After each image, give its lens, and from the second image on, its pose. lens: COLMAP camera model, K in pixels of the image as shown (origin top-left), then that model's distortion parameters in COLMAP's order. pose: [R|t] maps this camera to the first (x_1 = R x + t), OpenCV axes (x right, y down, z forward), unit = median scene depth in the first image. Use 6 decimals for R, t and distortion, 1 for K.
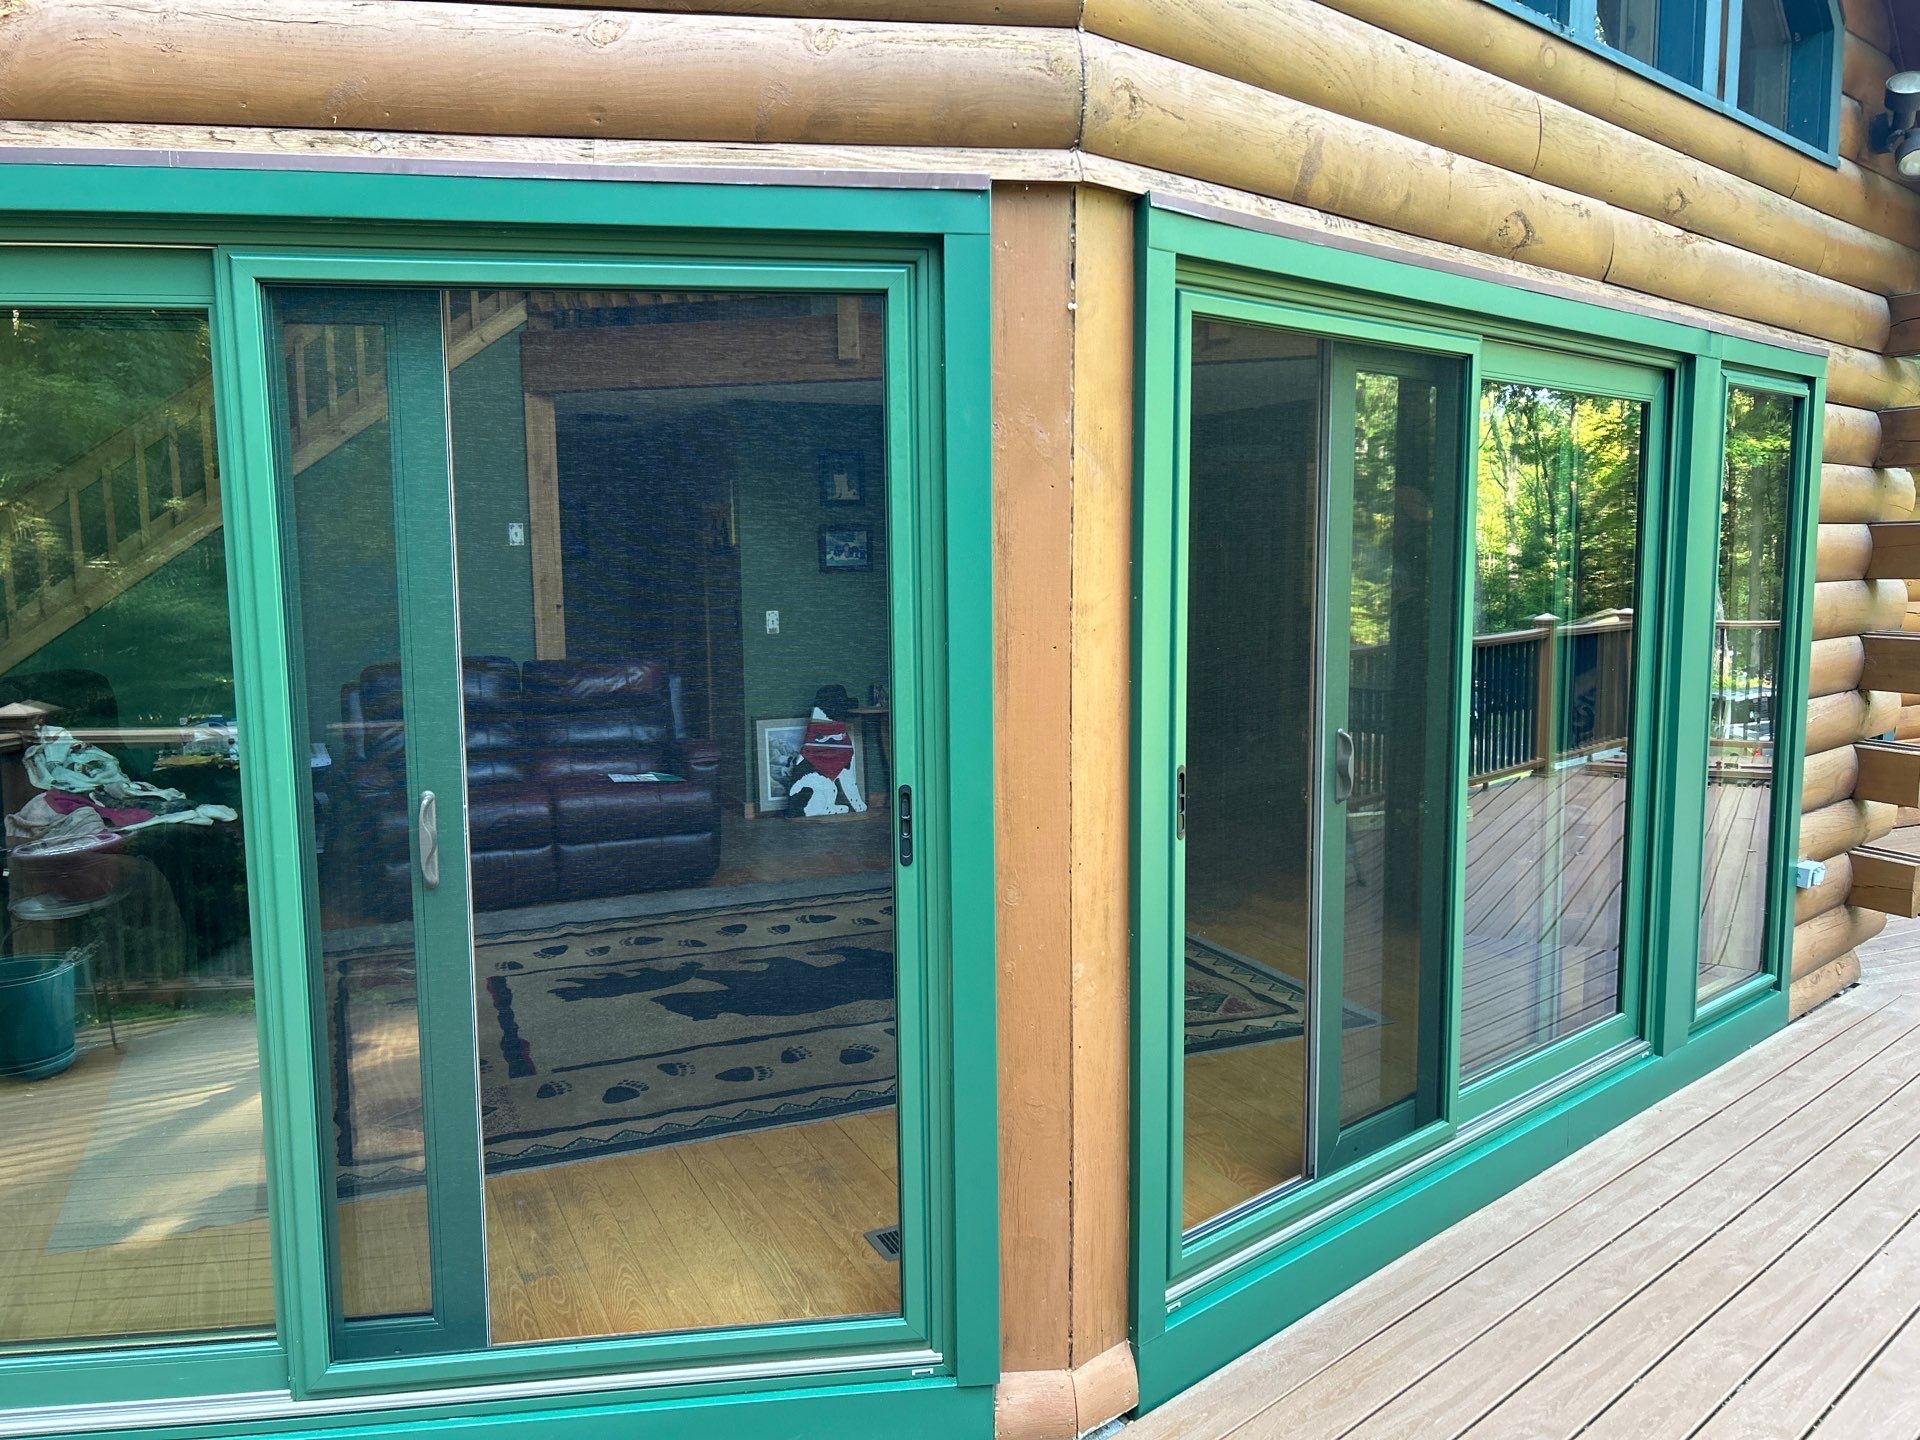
lens RADIAL K [[1443.6, 0, 962.1], [0, 1443.6, 719.0], [0, 0, 1]] dist [0.039274, -0.041145]
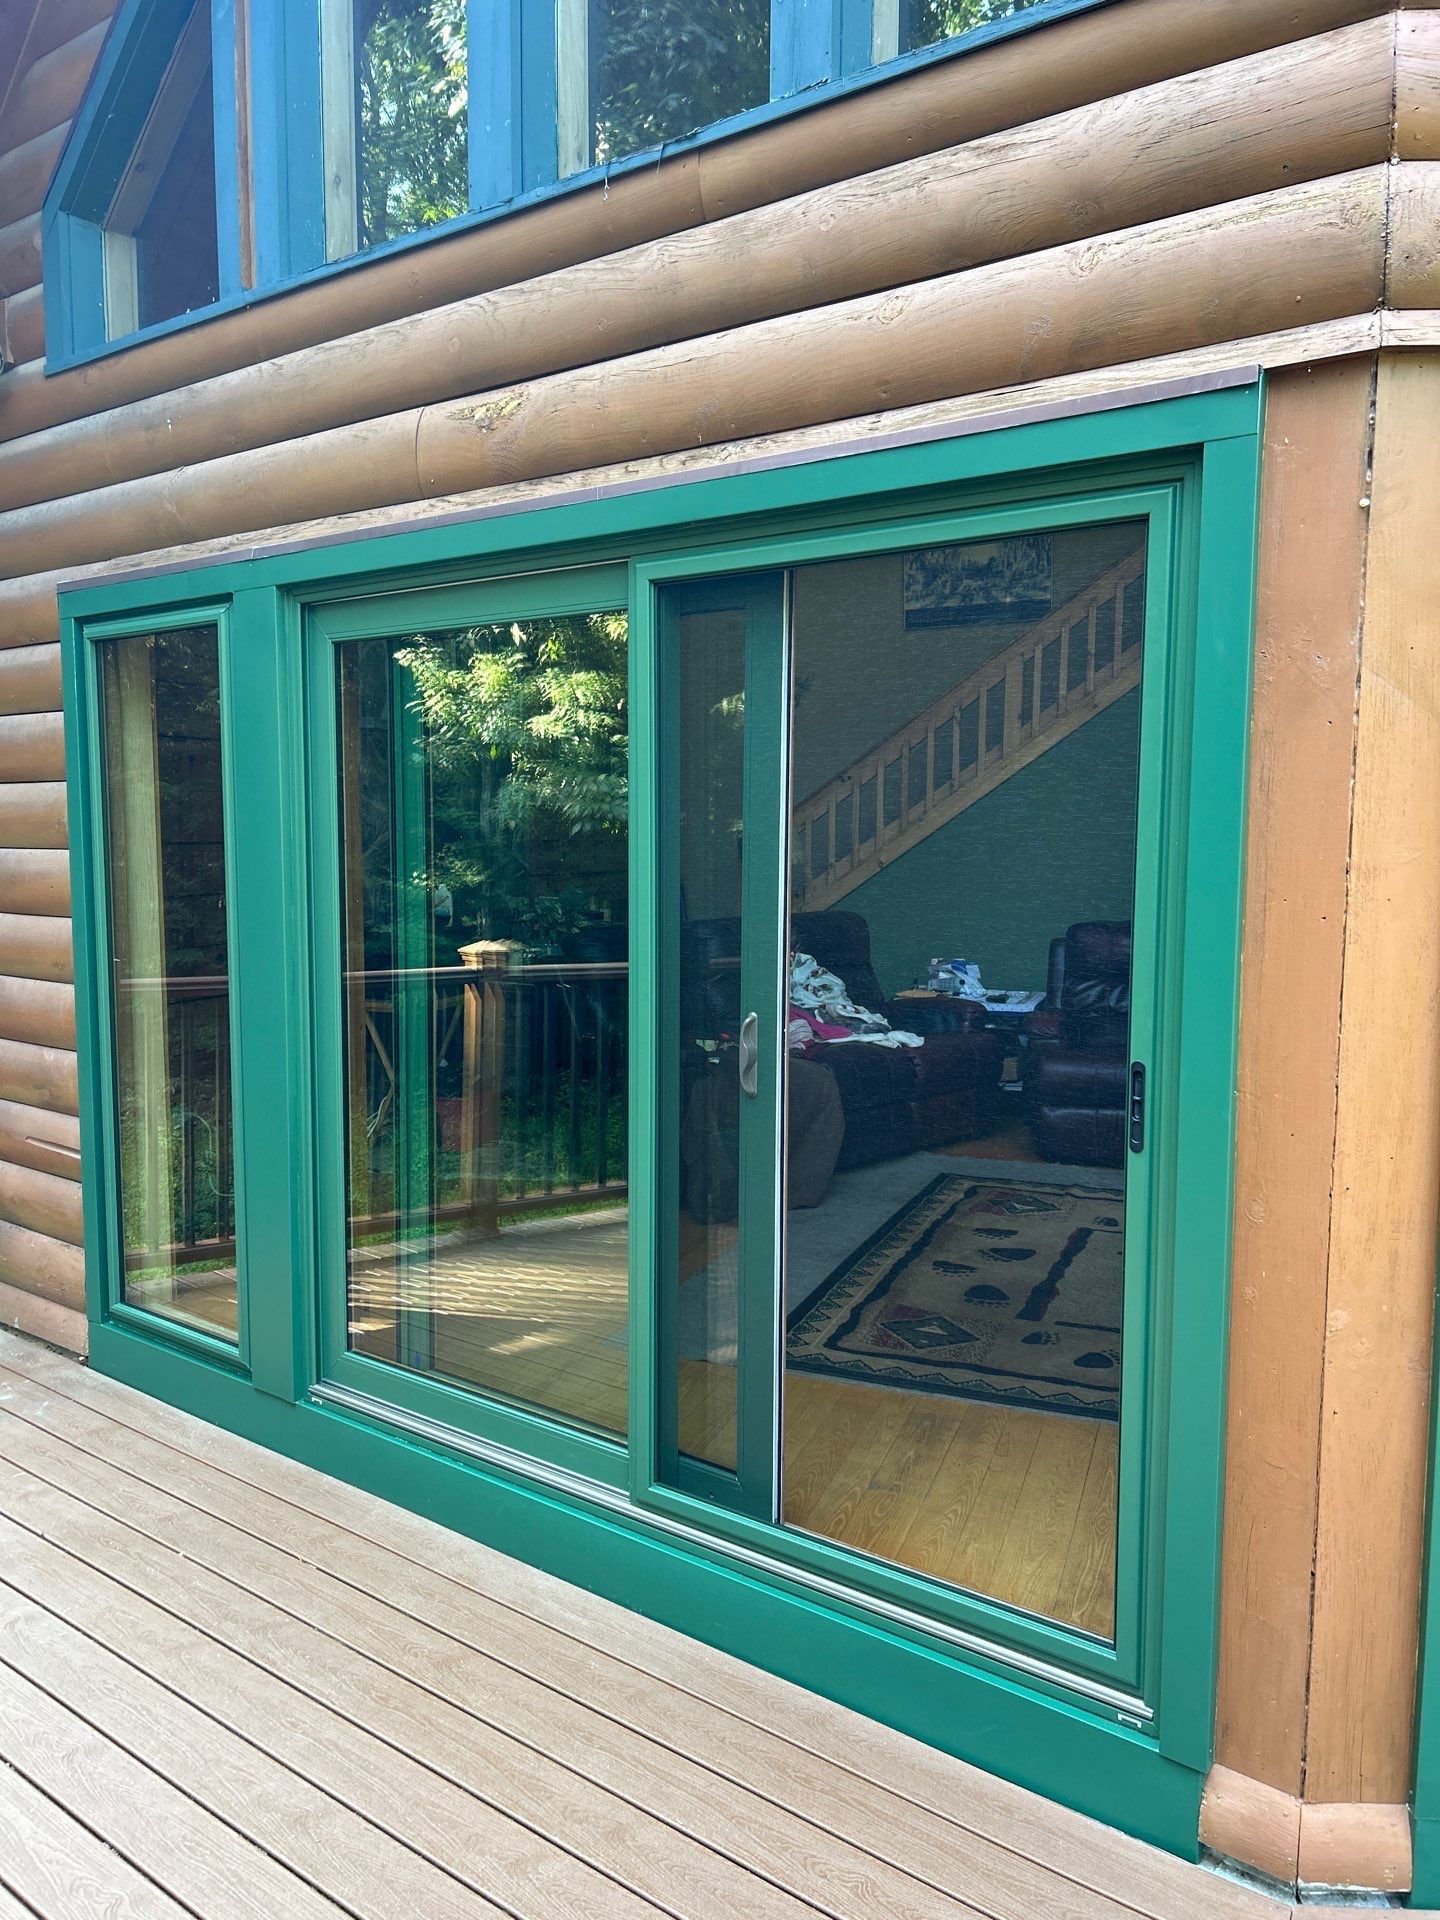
lens RADIAL K [[1443.6, 0, 728.7], [0, 1443.6, 966.6], [0, 0, 1]] dist [0.039274, -0.041145]
pose [[0.711005, 0.080455, -0.698569, 0.393945], [-0.091813, 0.995550, 0.021211, -0.008751], [0.697168, 0.049056, 0.715228, 0.168409]]
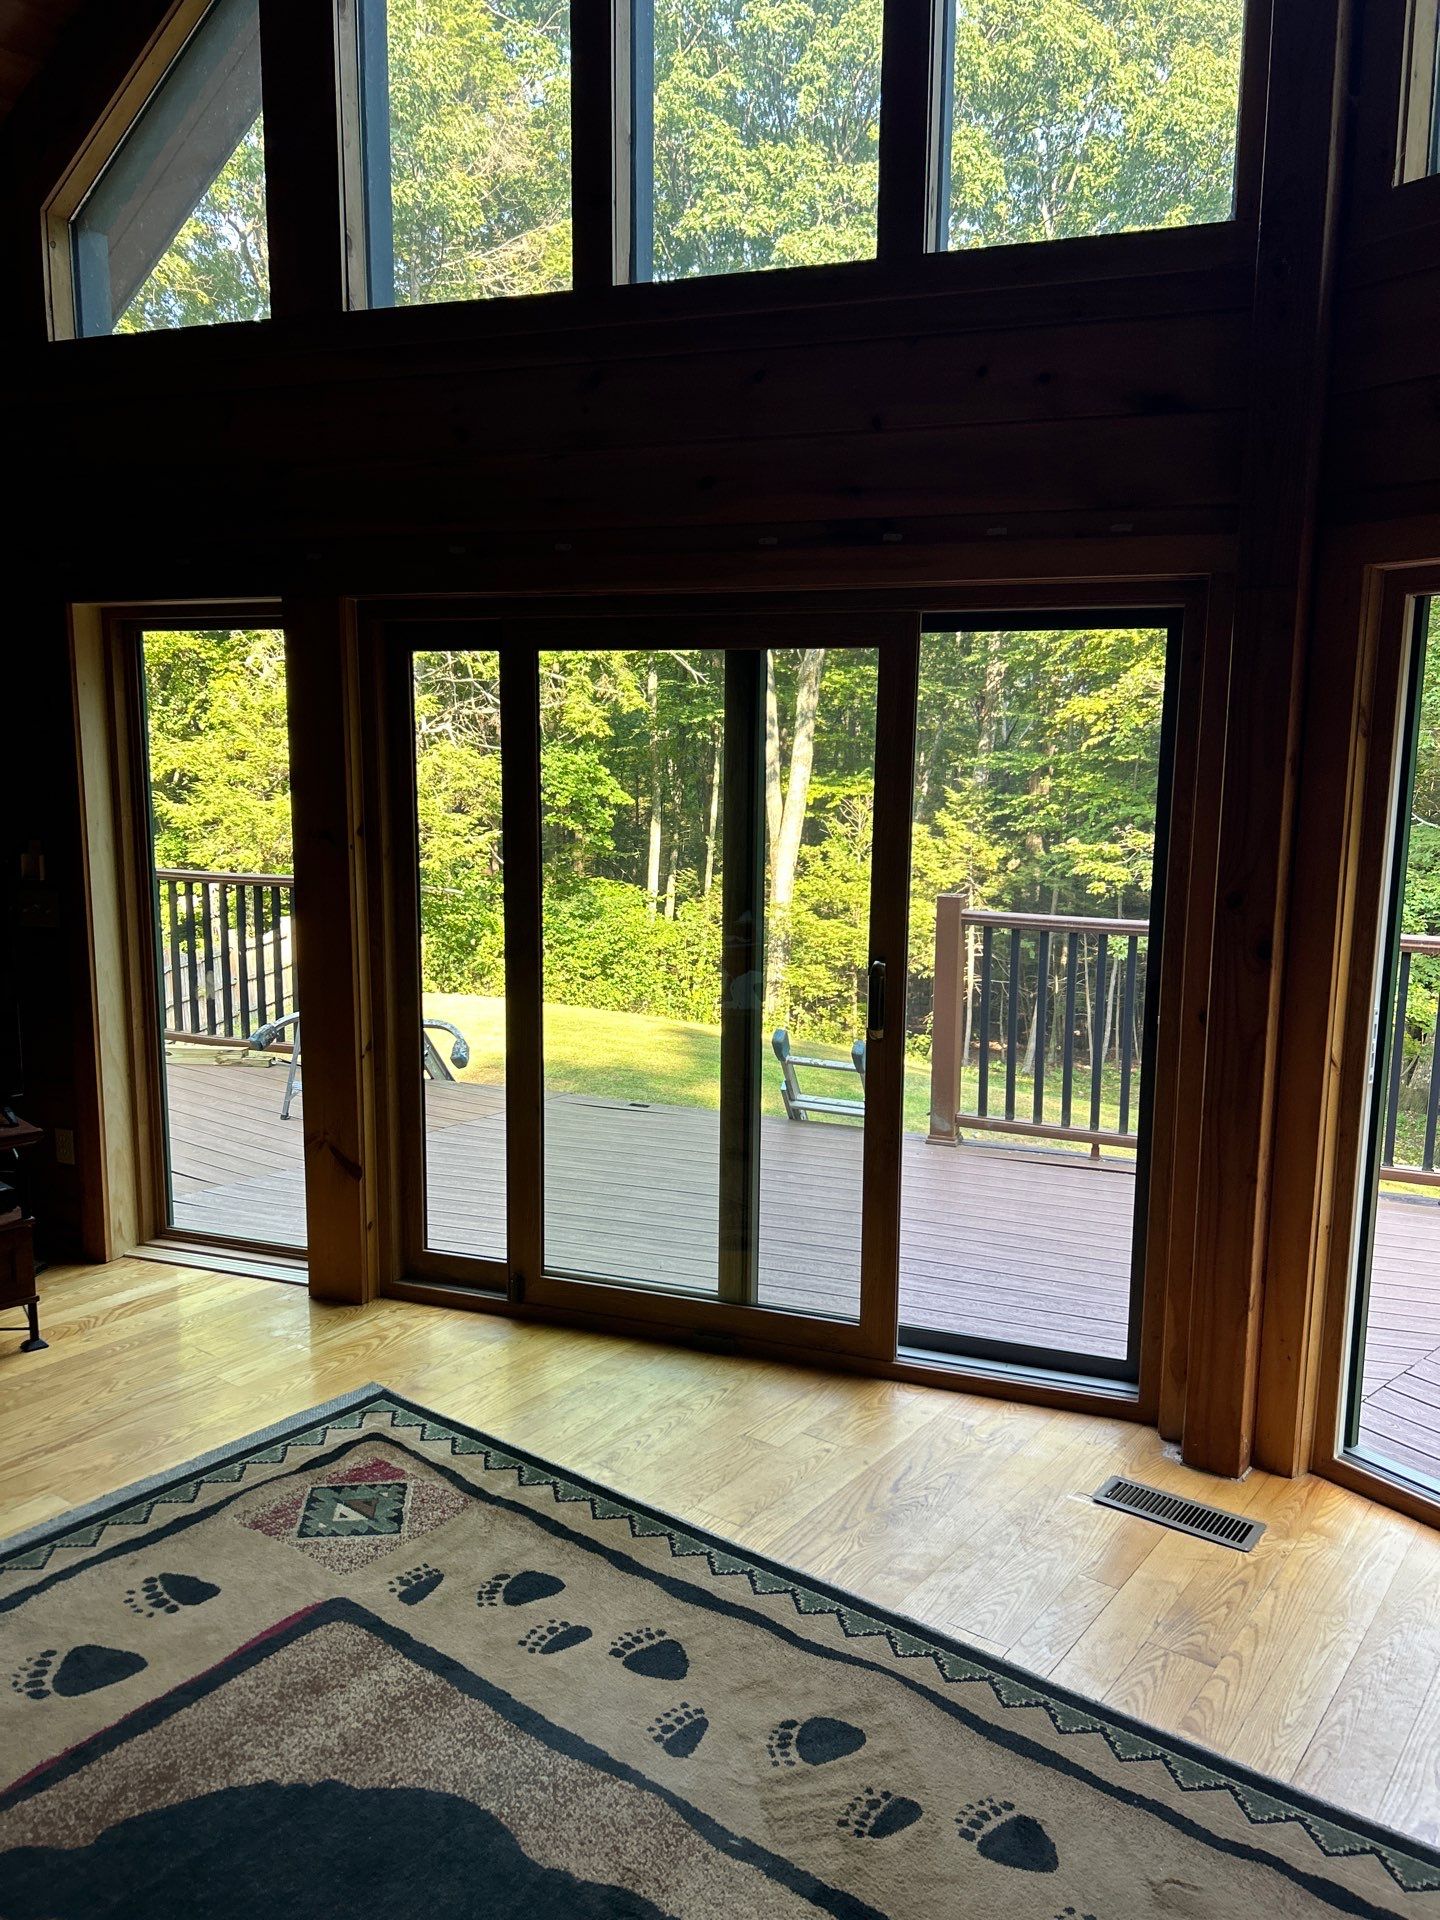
lens RADIAL K [[1443.6, 0, 717.3], [0, 1443.6, 958.6], [0, 0, 1]] dist [0.039274, -0.041145]
pose [[-0.467275, -0.129451, 0.874584, -0.841775], [0.097369, 0.975670, 0.196436, -0.292523], [-0.878734, 0.176947, -0.443301, 2.044971]]
